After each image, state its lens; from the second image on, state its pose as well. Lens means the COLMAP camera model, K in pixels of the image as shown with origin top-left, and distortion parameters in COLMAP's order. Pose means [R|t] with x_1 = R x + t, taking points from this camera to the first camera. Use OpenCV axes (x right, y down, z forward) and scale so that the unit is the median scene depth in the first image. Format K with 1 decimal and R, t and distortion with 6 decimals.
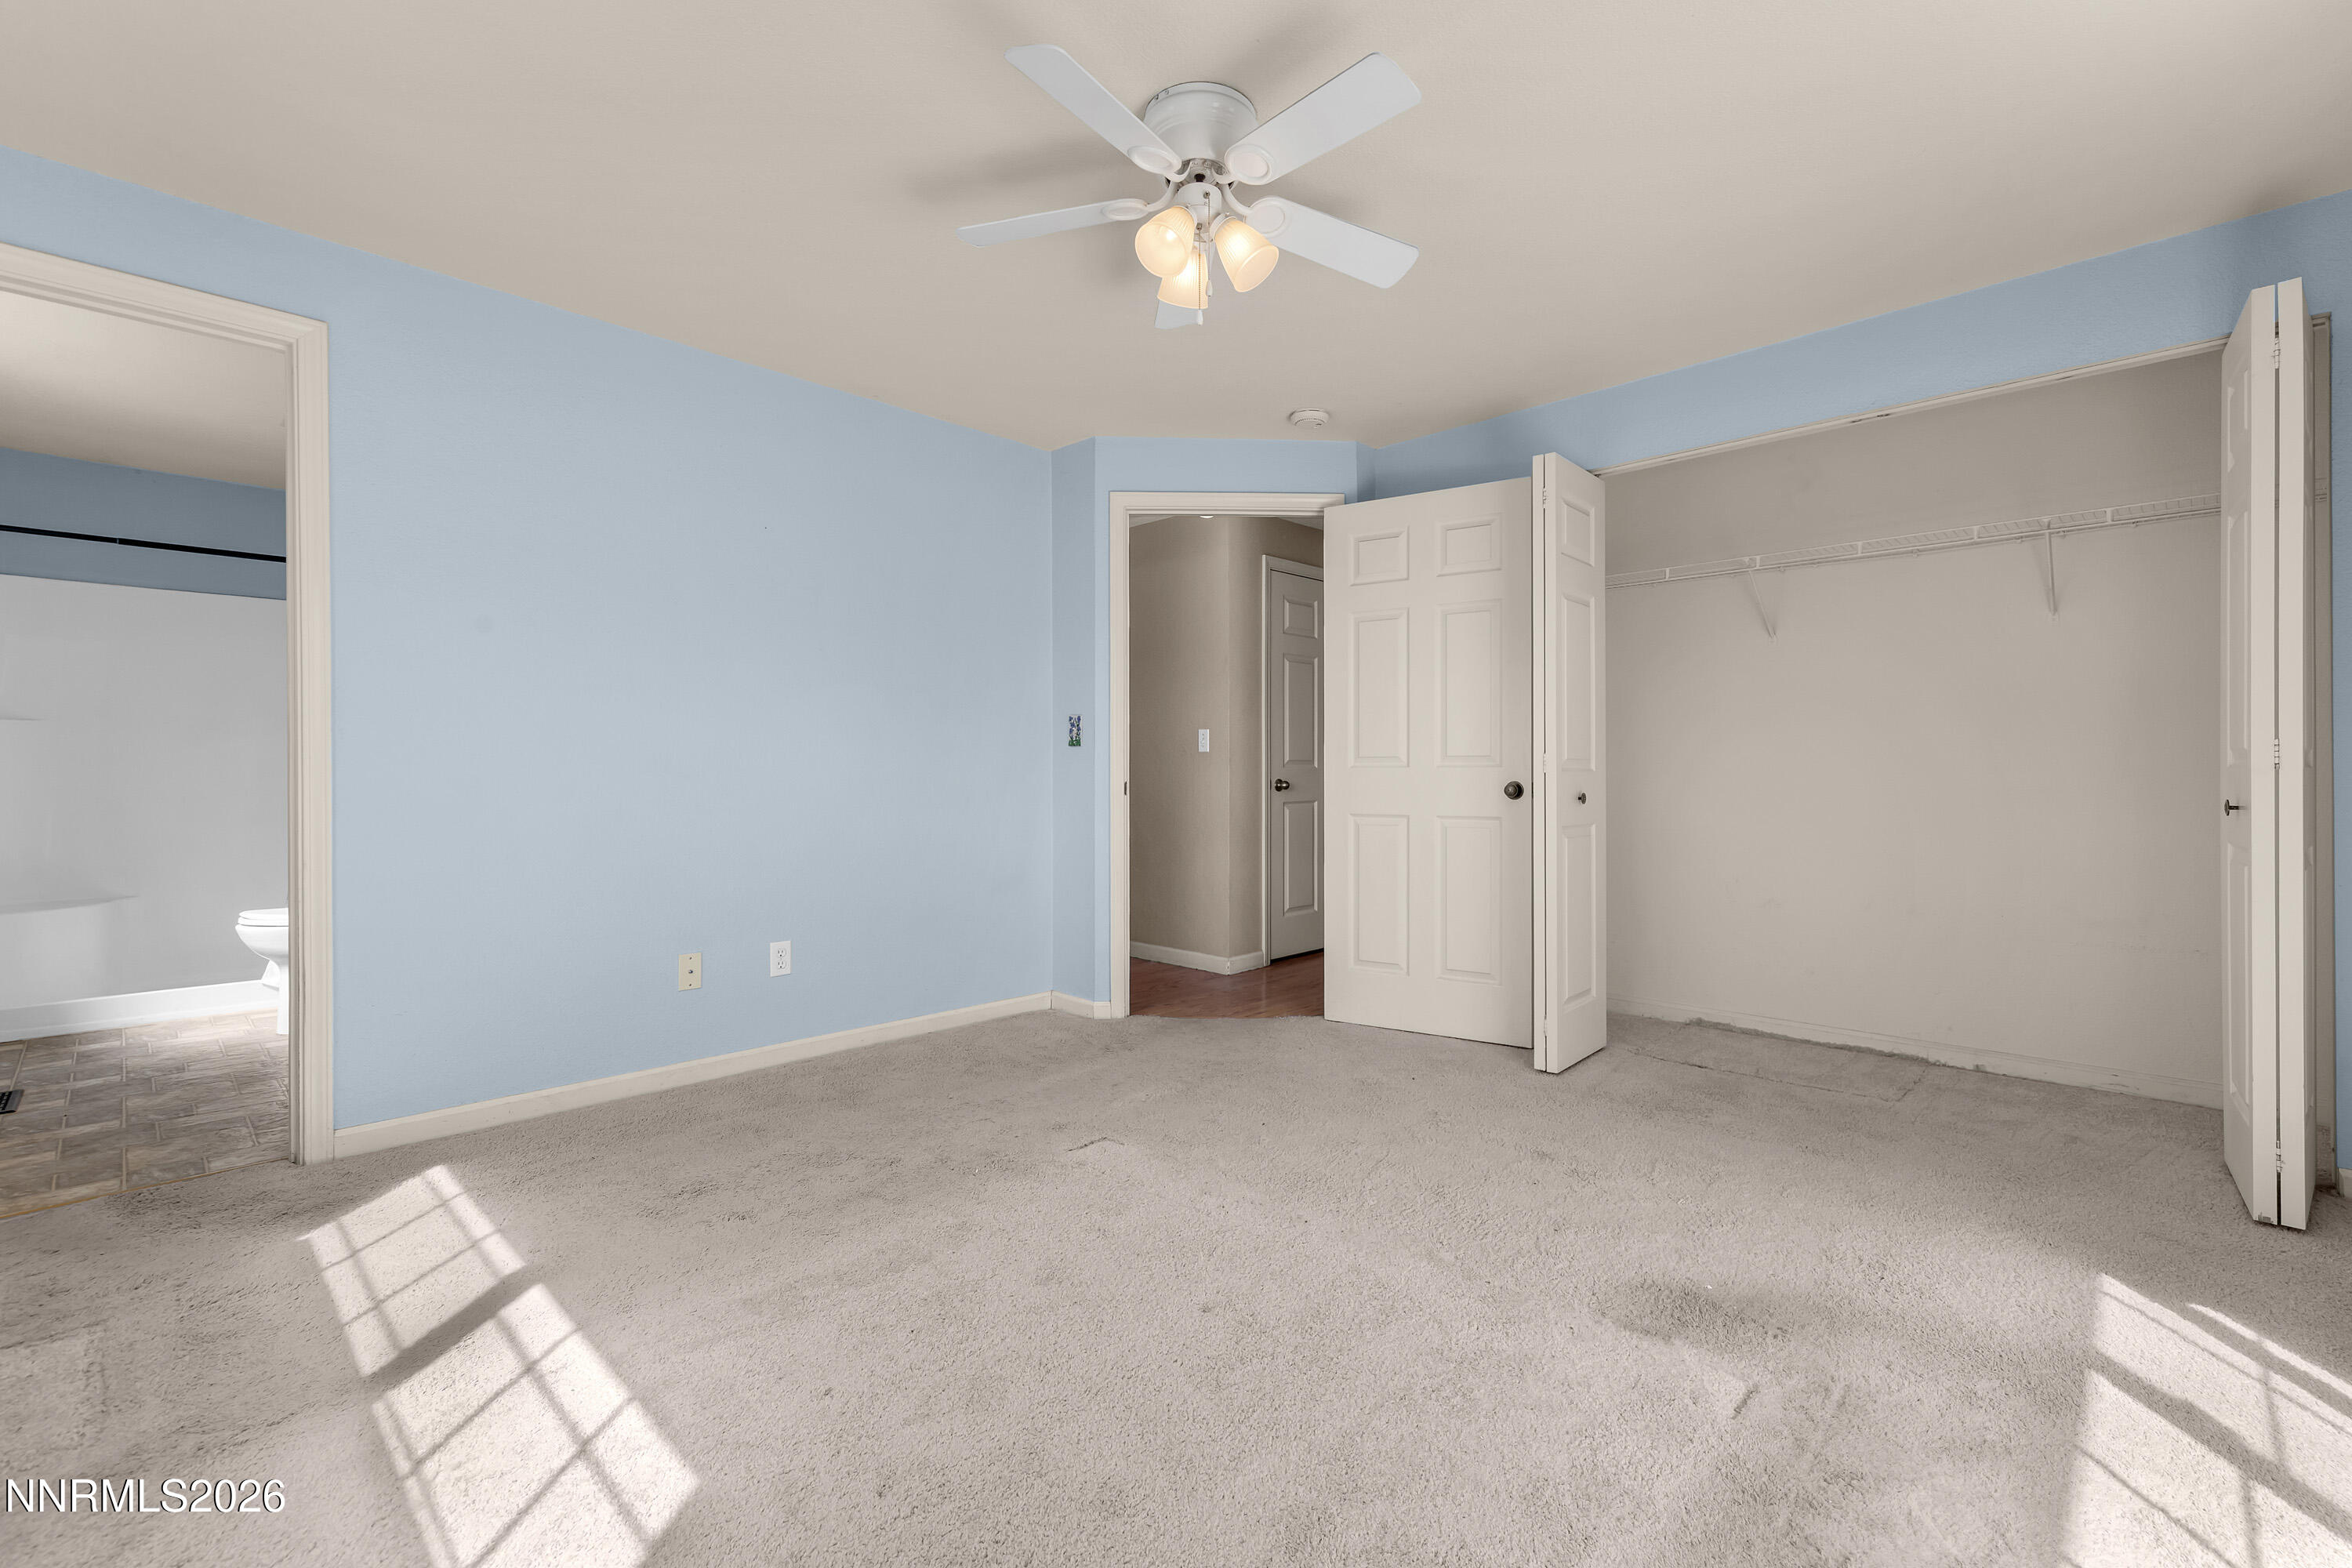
lens RADIAL K [[1004.5, 0, 1185.0], [0, 1004.5, 775.5], [0, 0, 1]] dist [0.023174, 0.000008]
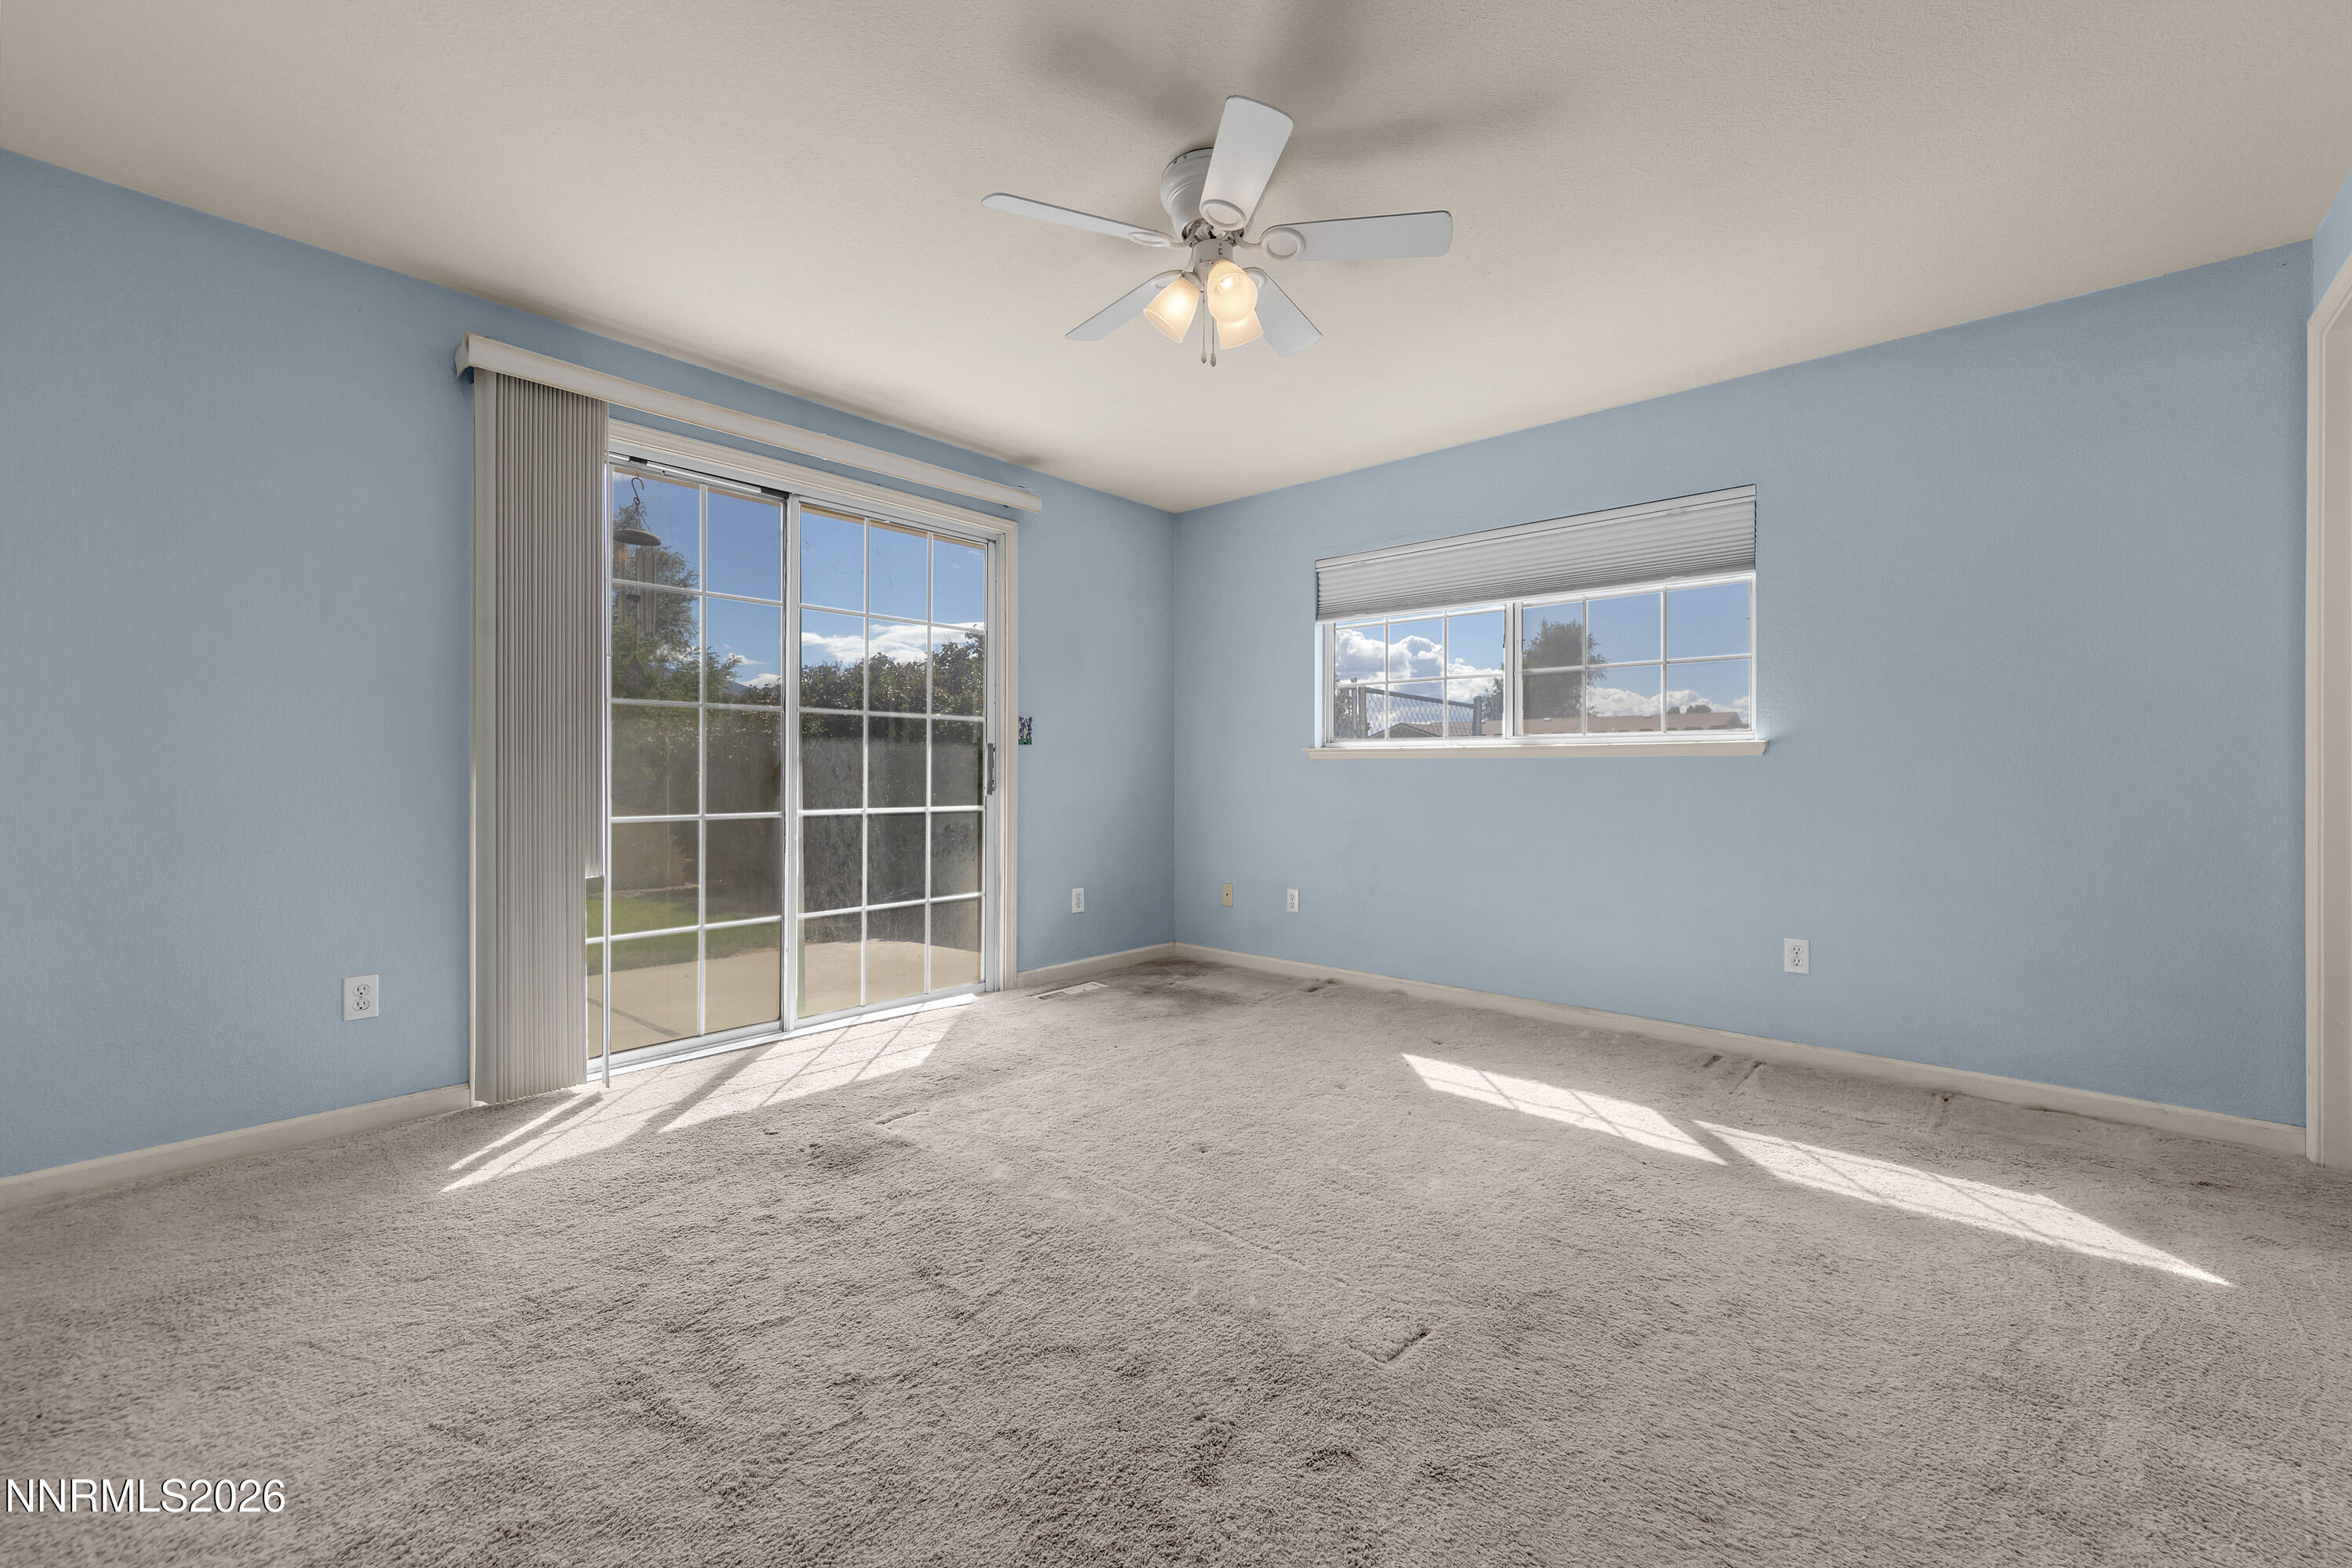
lens RADIAL K [[935.2, 0, 1193.8], [0, 935.2, 776.8], [0, 0, 1]] dist [0.001949, -0.000253]
pose [[-0.999575, -0.000489, -0.029137, 0.060919], [-0.000789, 0.999947, 0.010269, 0.001001], [0.029130, 0.010287, -0.999523, 1.937695]]
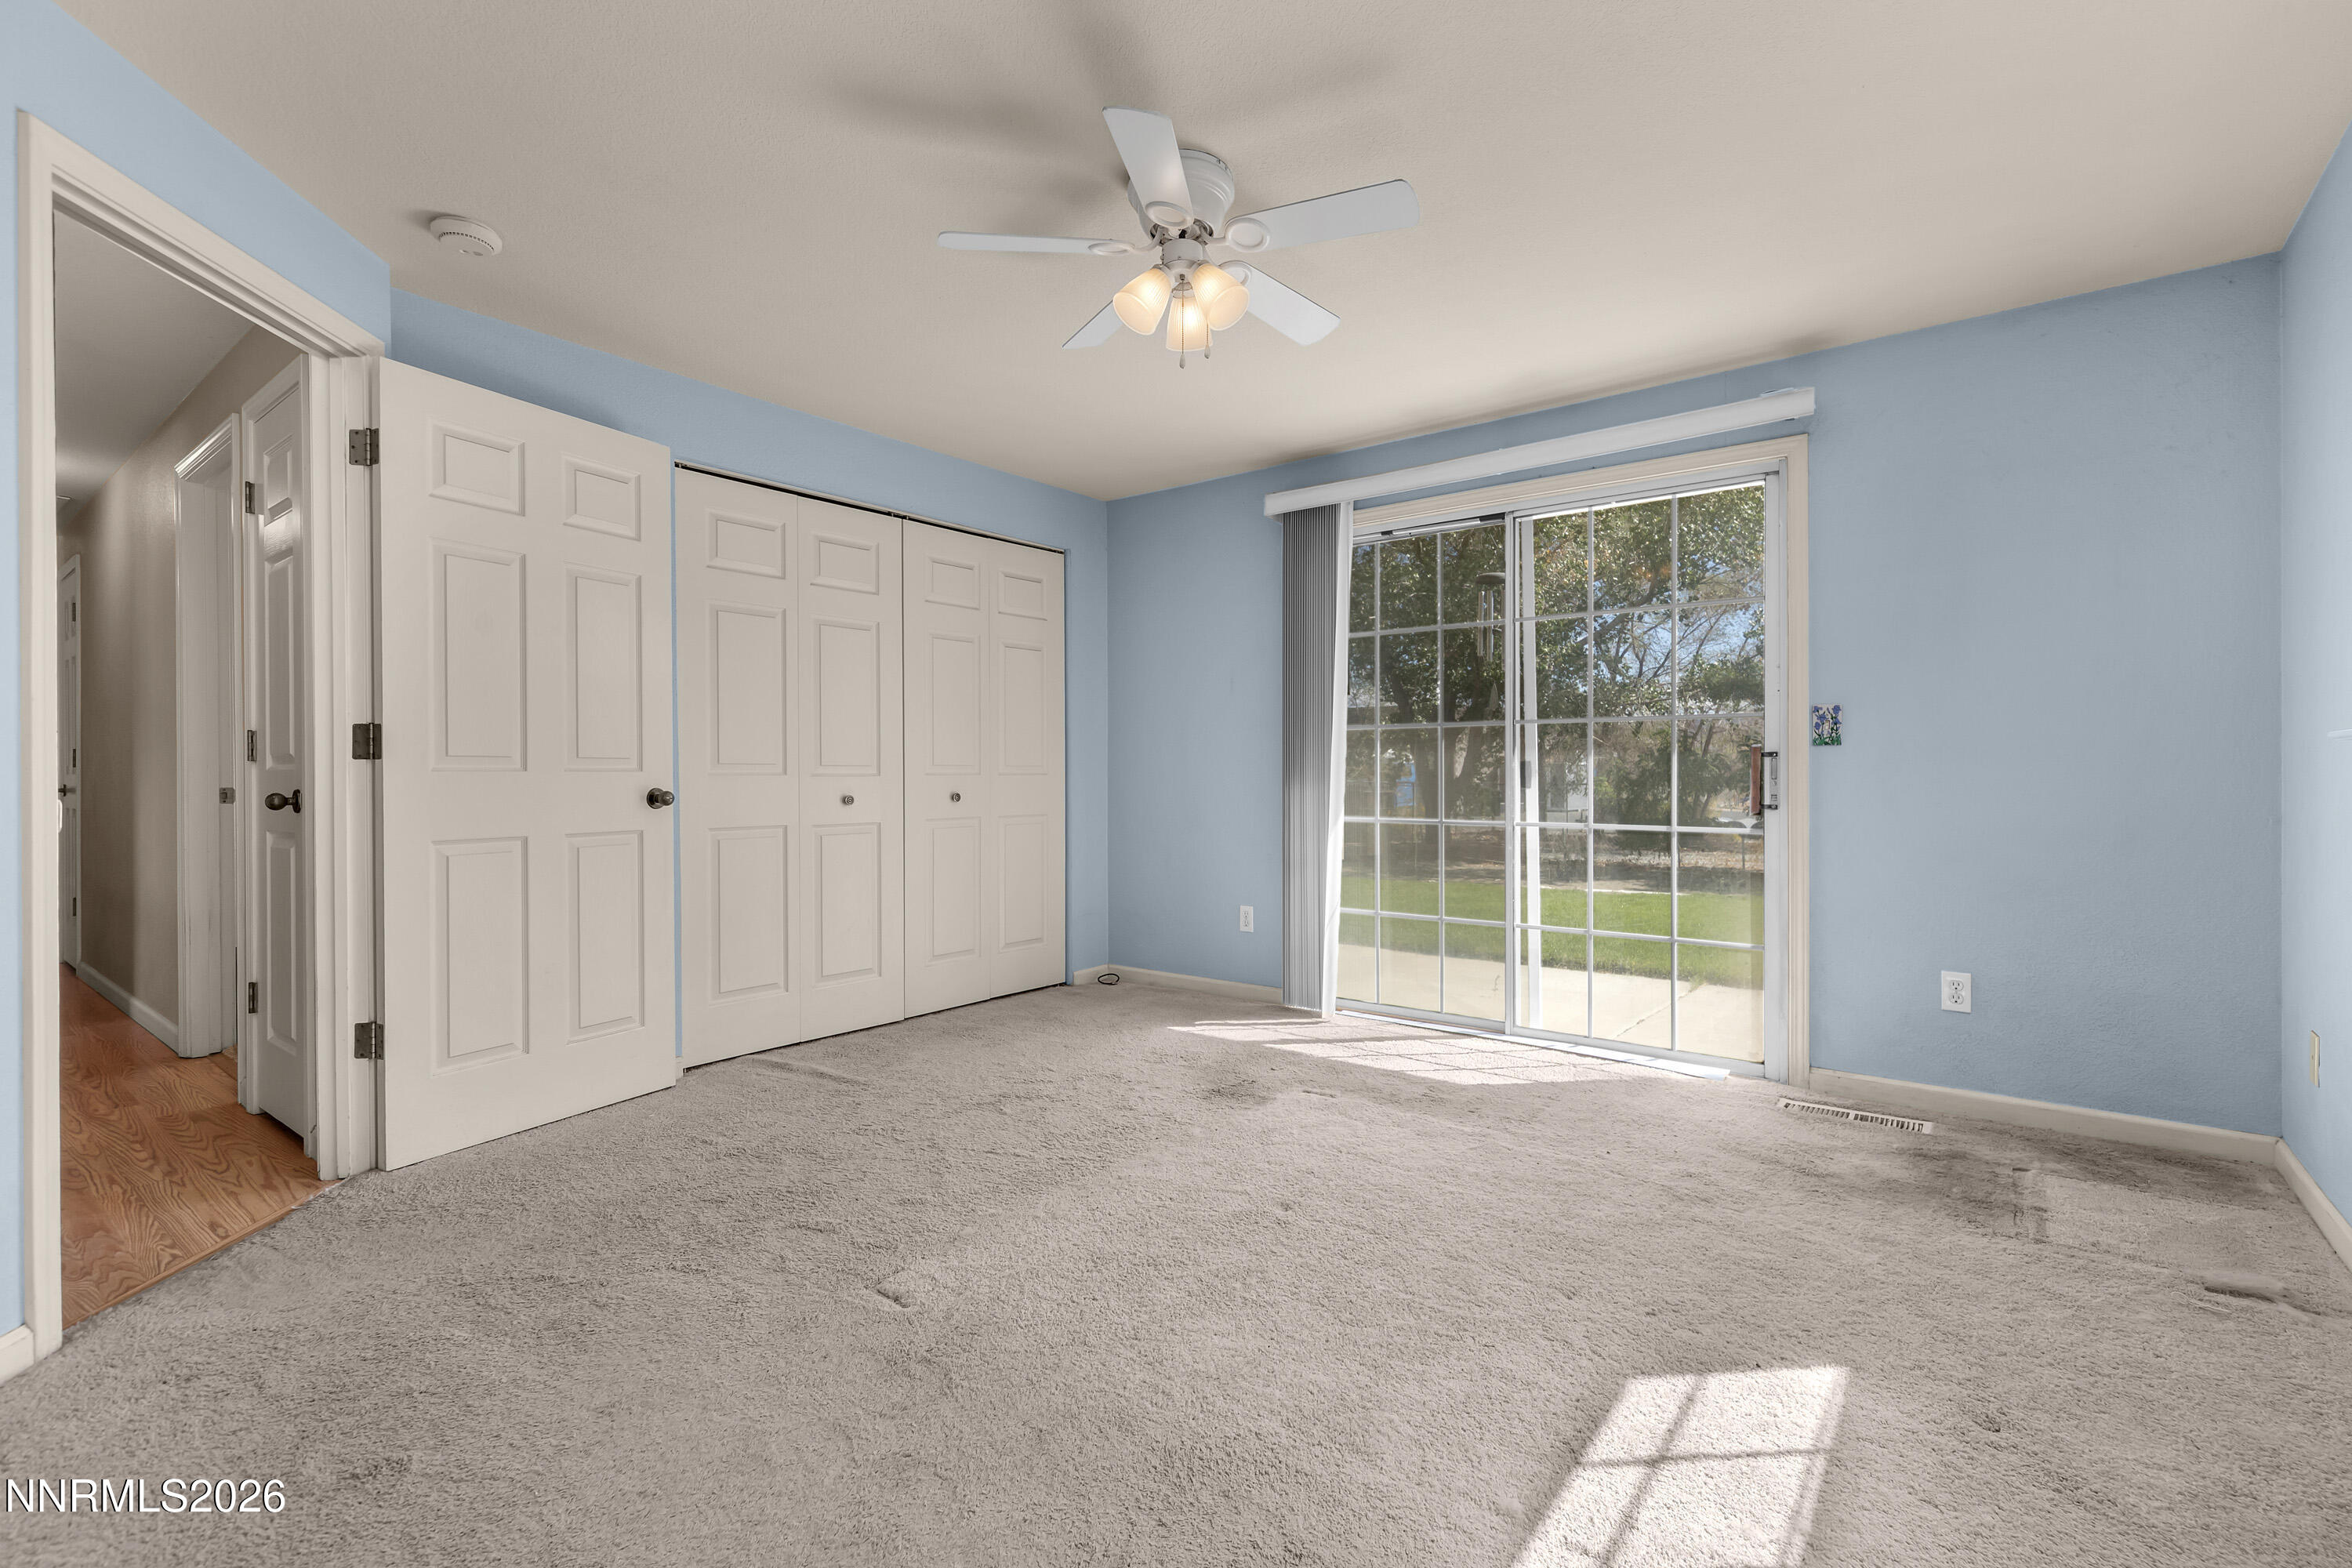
lens RADIAL K [[1031.6, 0, 1209.9], [0, 1031.6, 788.5], [0, 0, 1]] dist [0.001834, 0.000052]
pose [[-0.106266, -0.009575, 0.994292, -1.038298], [0.003595, 0.999943, 0.010014, -0.001205], [-0.994331, 0.004639, -0.106226, 1.042730]]
